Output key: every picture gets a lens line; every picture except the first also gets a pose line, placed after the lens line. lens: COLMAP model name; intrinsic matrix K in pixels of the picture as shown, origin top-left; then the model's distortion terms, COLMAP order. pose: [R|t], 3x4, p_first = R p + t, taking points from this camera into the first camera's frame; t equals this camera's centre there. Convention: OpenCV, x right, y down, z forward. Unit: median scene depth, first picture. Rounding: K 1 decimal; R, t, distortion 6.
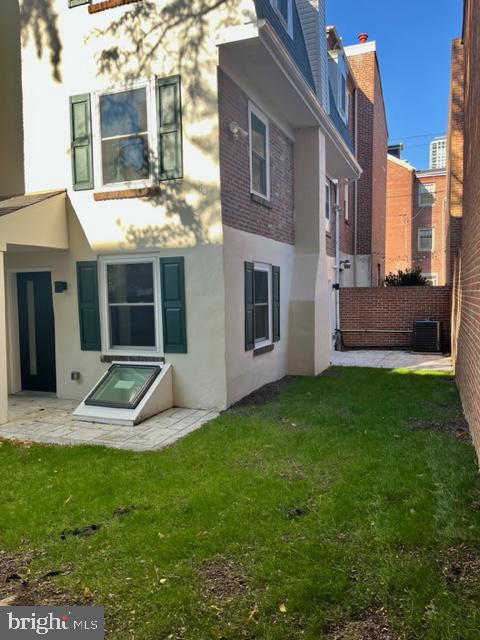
lens RADIAL K [[486.6, 0, 240.0], [0, 486.6, 320.0], [0, 0, 1]] dist [0.053257, -0.134300]
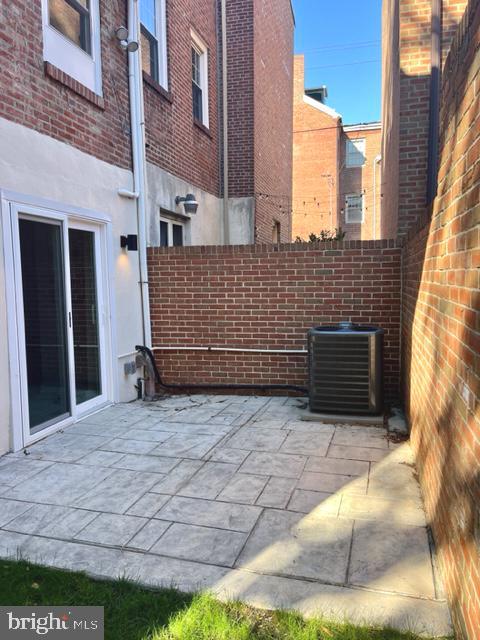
lens RADIAL K [[486.6, 0, 240.0], [0, 486.6, 320.0], [0, 0, 1]] dist [0.053257, -0.134300]
pose [[0.991818, -0.013187, 0.126979, 0.198003], [0.009154, 0.999437, 0.032289, -0.014765], [-0.127333, -0.030862, 0.991380, 0.494663]]
